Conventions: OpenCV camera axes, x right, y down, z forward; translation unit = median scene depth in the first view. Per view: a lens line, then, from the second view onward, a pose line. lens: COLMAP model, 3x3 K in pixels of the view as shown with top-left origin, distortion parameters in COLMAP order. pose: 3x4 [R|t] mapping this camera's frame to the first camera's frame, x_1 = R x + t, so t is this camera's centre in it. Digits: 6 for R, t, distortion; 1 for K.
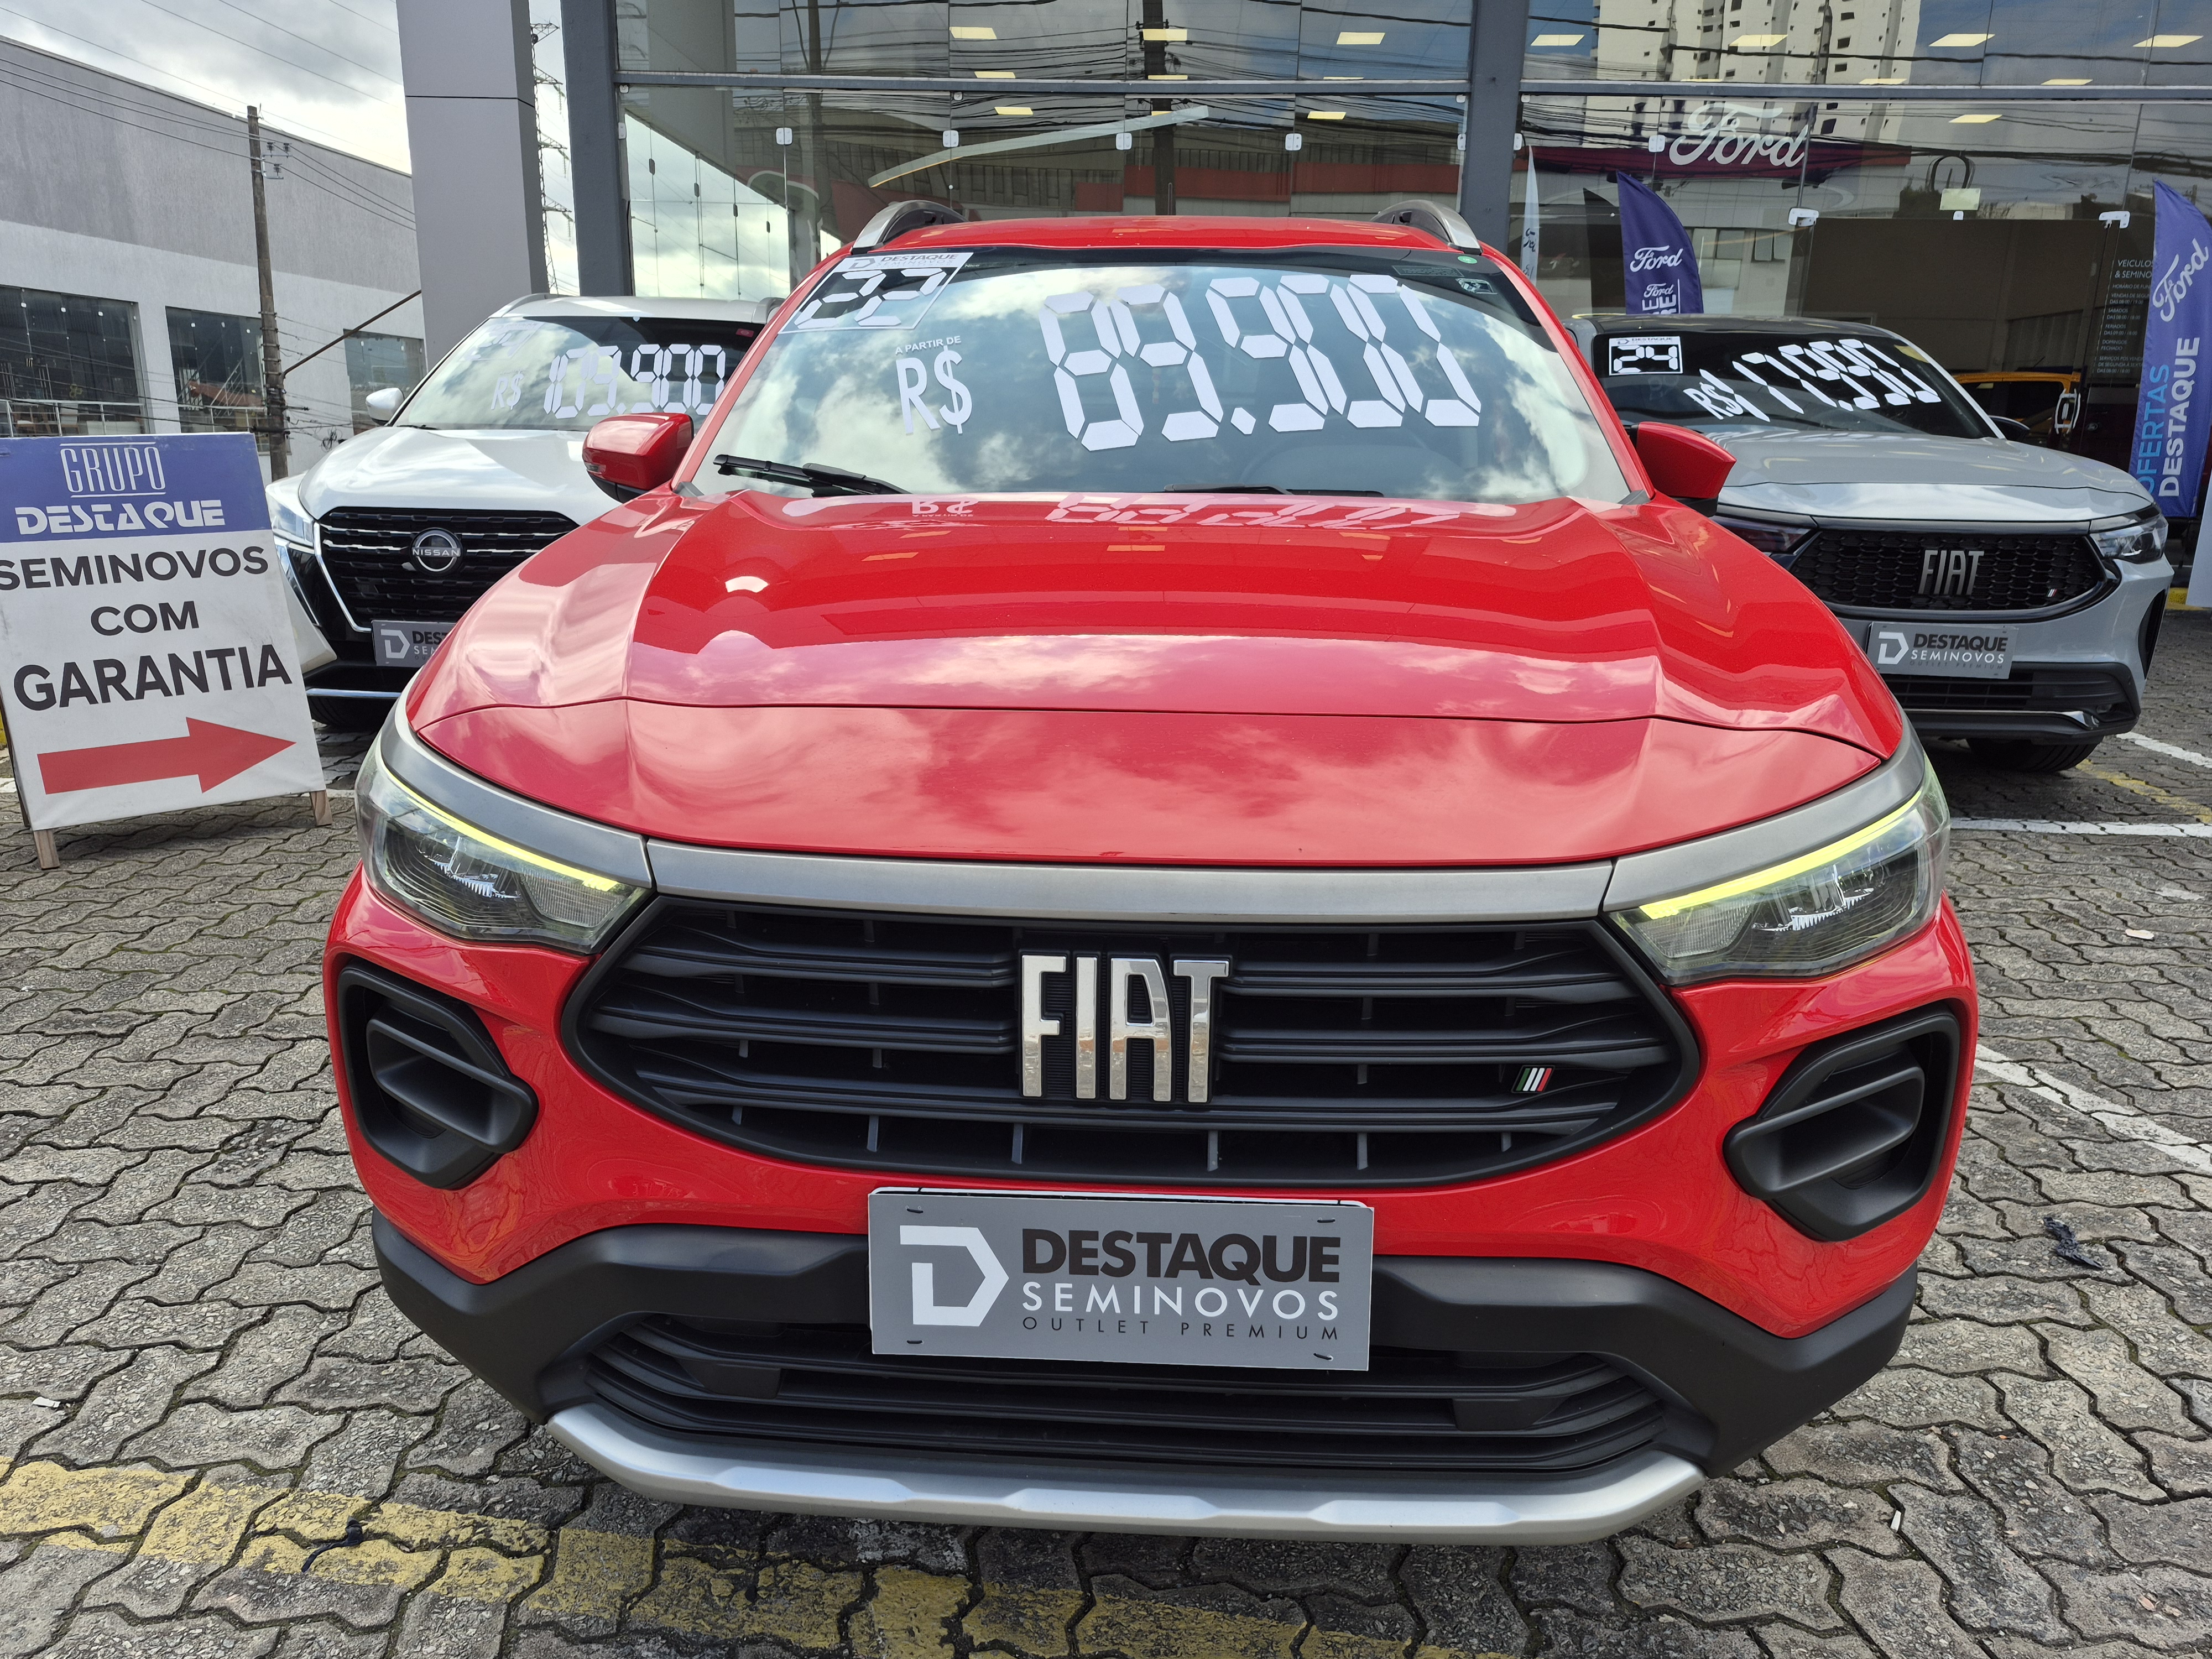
lens RADIAL K [[1583.7, 0, 1102.5], [0, 1583.7, 818.9], [0, 0, 1]] dist [0.070663, -0.091973]
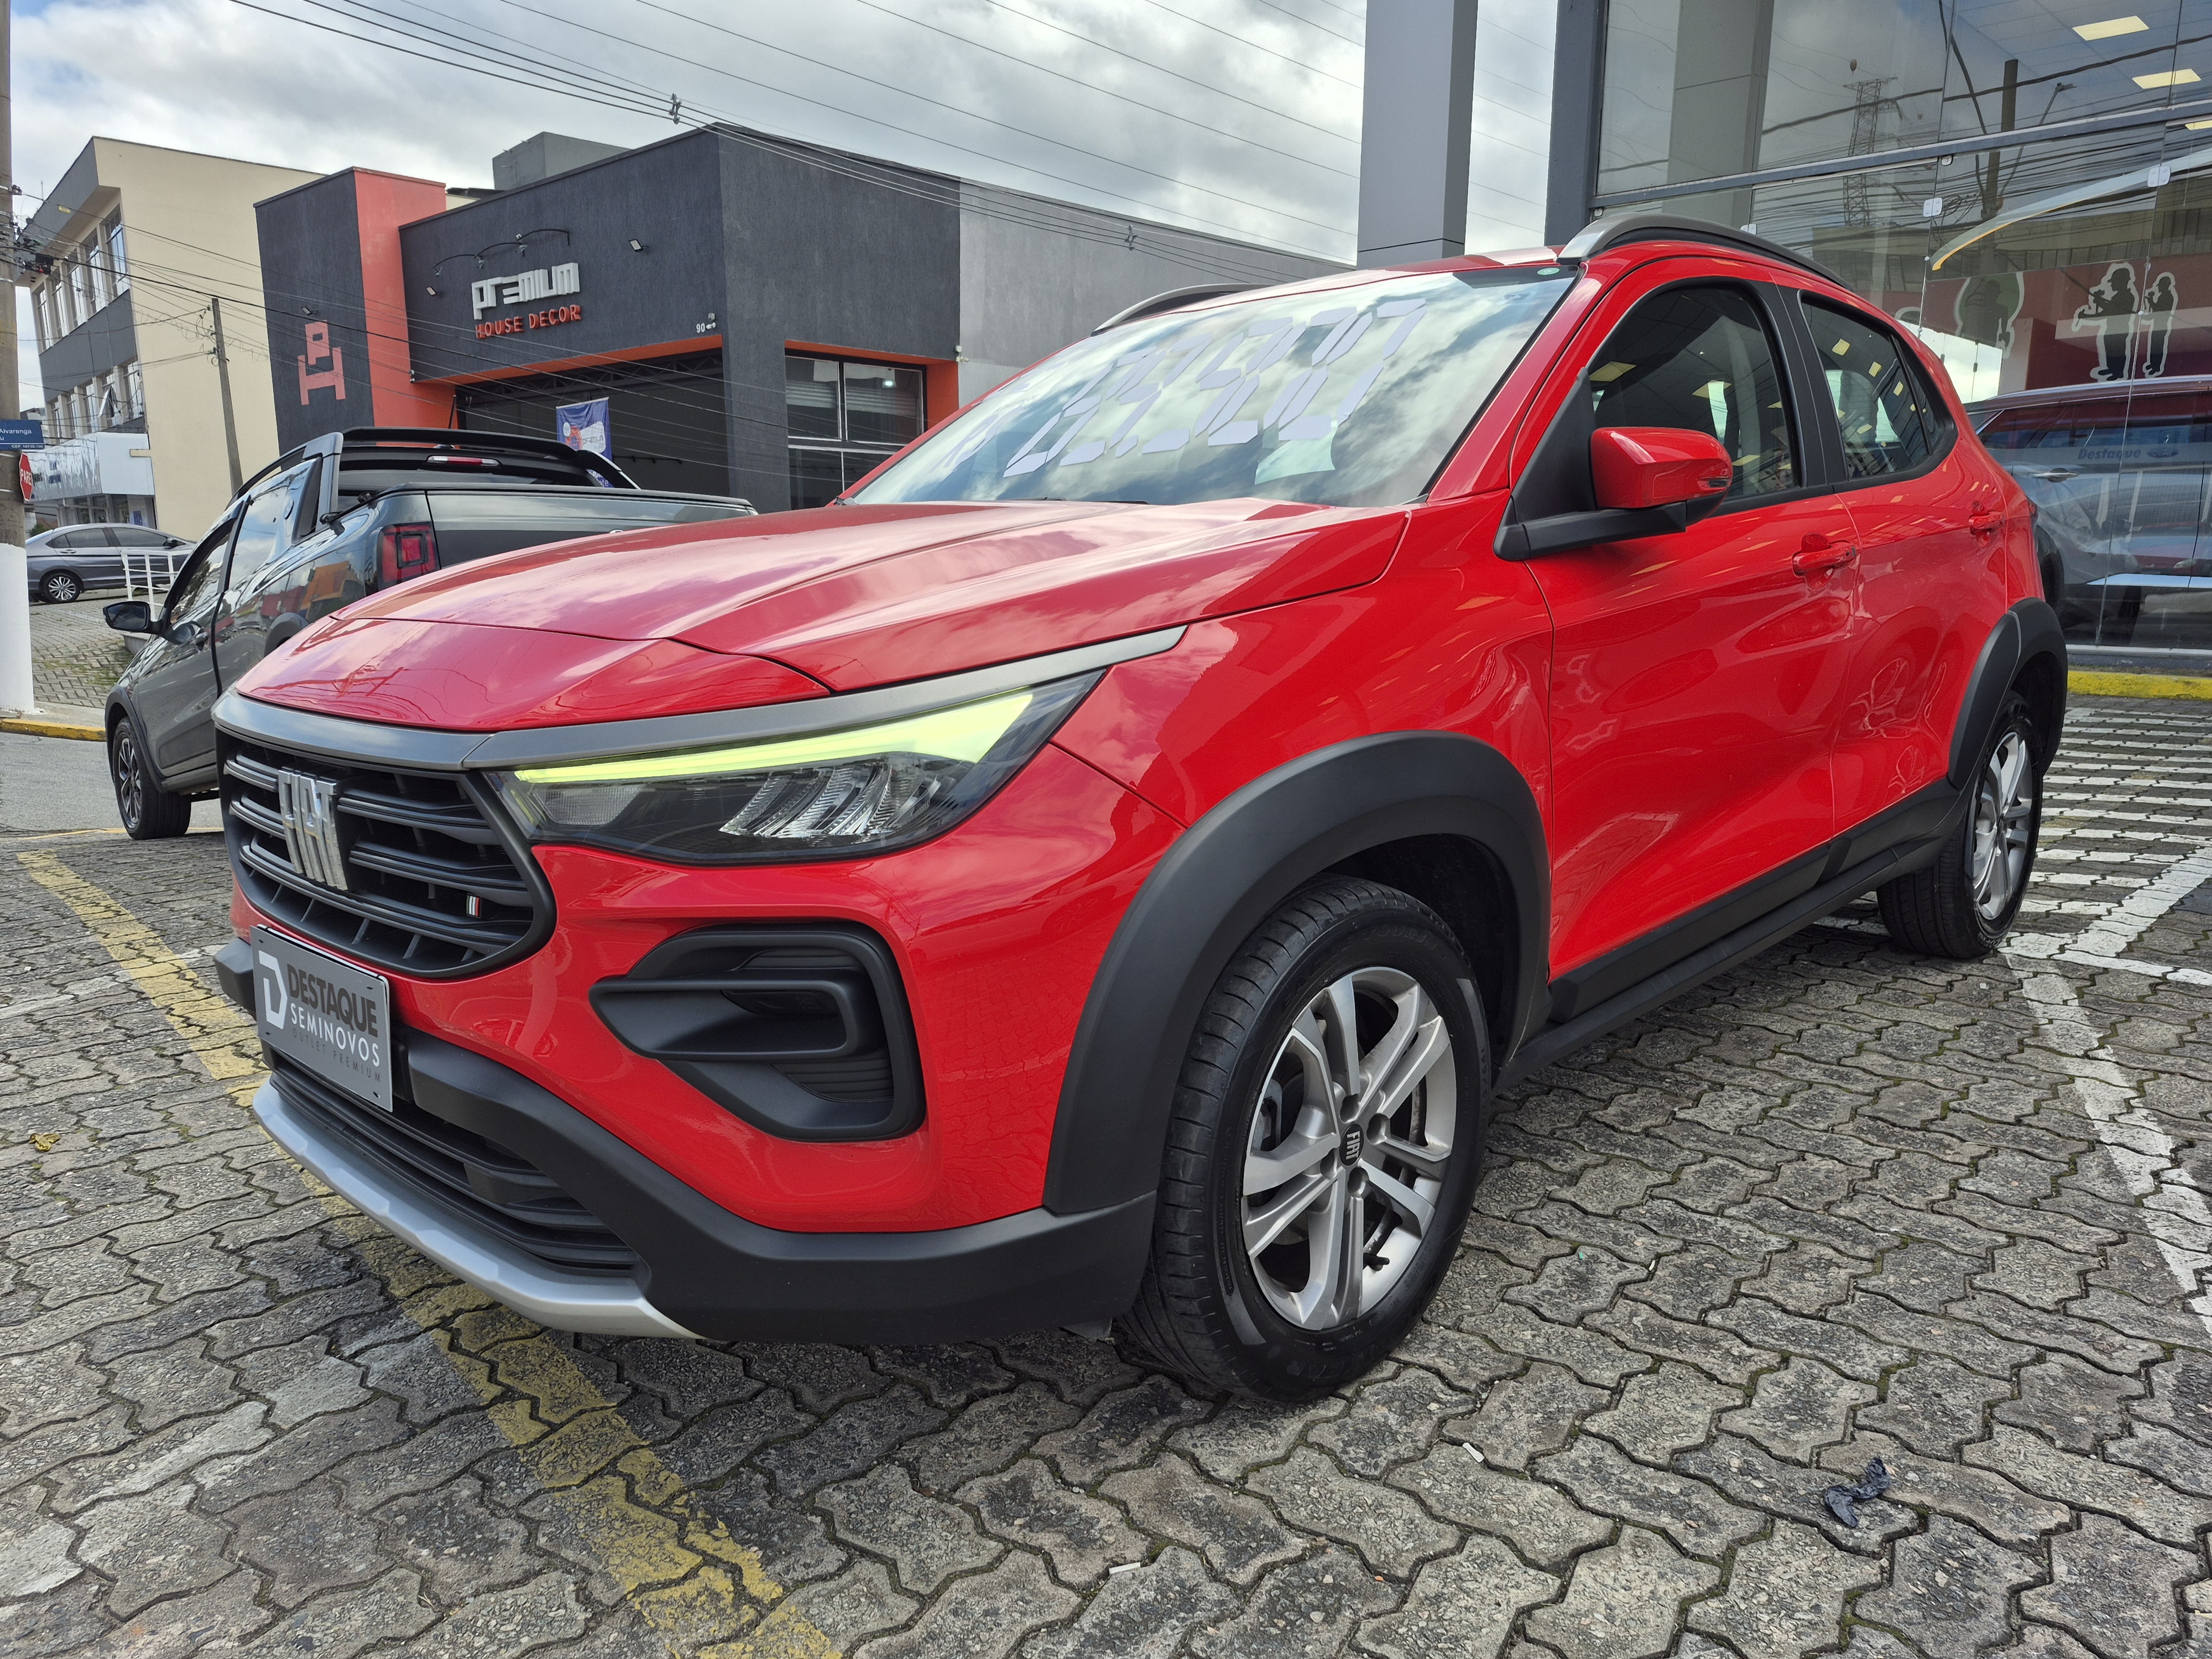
lens RADIAL K [[1566.2, 0, 1098.6], [0, 1566.2, 836.9], [0, 0, 1]] dist [0.014105, 0.002437]
pose [[0.752947, 0.107479, -0.649245, 0.993572], [-0.146430, 0.989202, -0.006062, 0.032260], [0.641583, 0.099633, 0.760555, 0.261308]]
